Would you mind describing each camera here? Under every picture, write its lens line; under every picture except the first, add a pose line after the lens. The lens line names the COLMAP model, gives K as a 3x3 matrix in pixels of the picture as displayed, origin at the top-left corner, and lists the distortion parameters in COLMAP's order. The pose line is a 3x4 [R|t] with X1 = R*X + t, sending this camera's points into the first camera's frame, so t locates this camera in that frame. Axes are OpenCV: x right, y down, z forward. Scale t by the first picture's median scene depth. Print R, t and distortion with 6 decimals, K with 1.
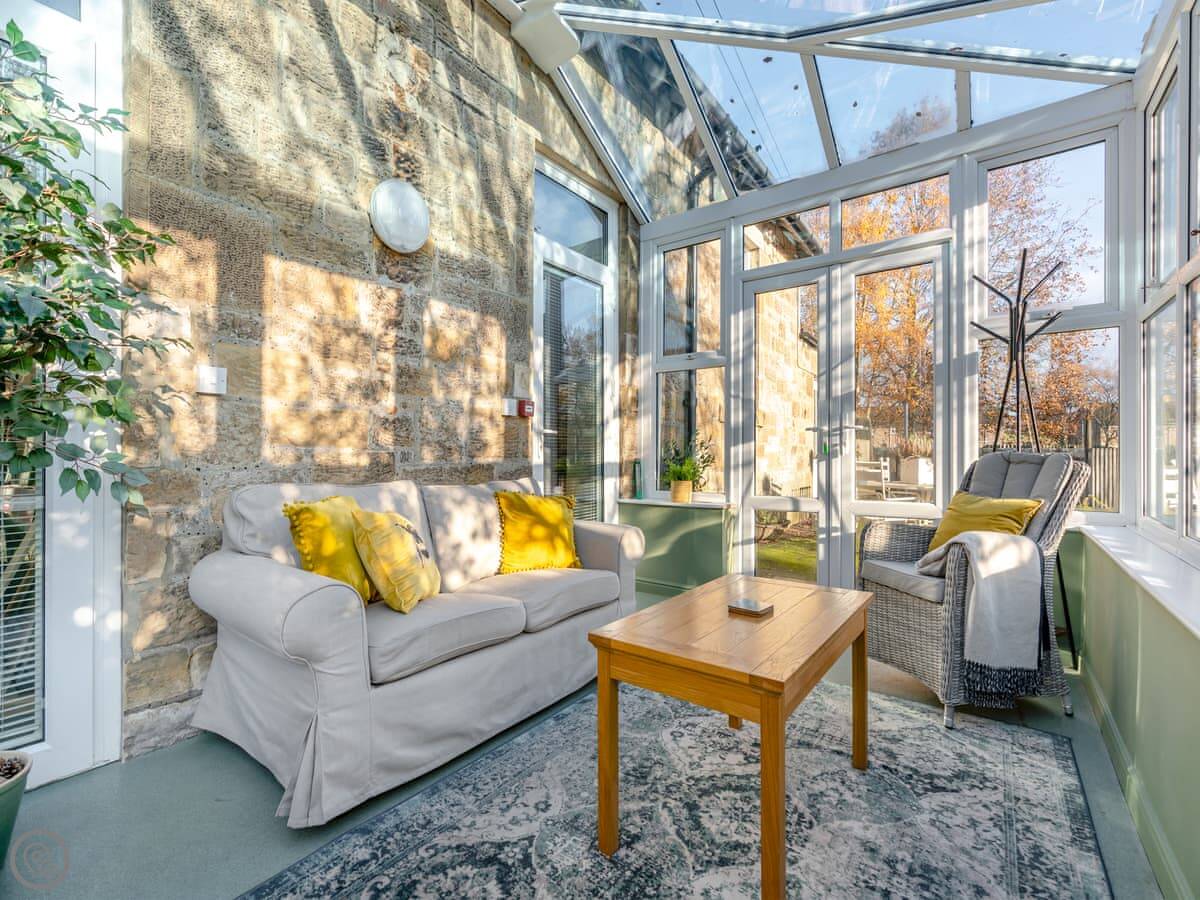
lens RADIAL K [[539.0, 0, 597.4], [0, 539.0, 448.0], [0, 0, 1]] dist [0.005639, 0.000307]
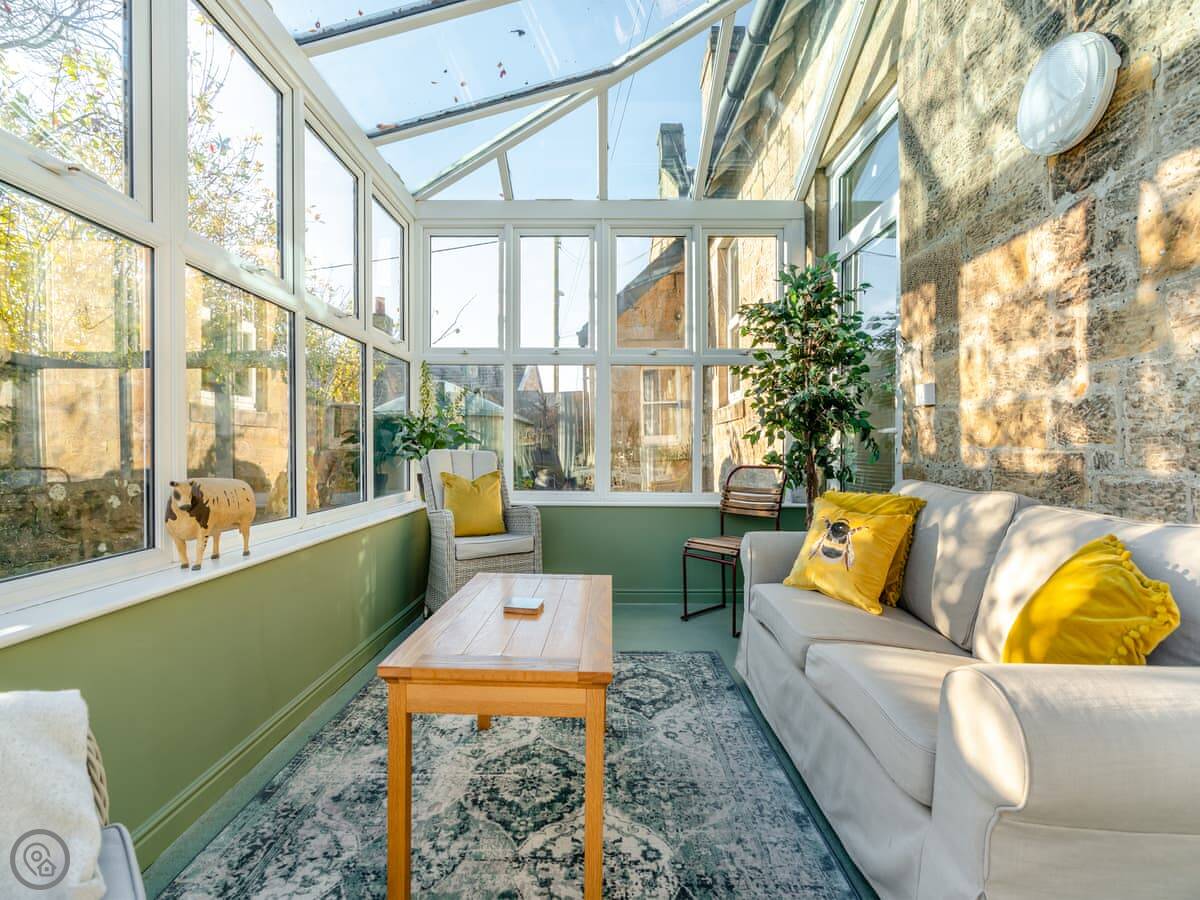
lens RADIAL K [[539.0, 0, 596.5], [0, 539.0, 454.5], [0, 0, 1]] dist [0.005639, 0.000307]
pose [[-0.808128, -0.002284, -0.589003, 0.578499], [-0.001288, 0.999997, -0.002110, 0.012641], [0.589006, -0.000946, -0.808128, 1.426976]]
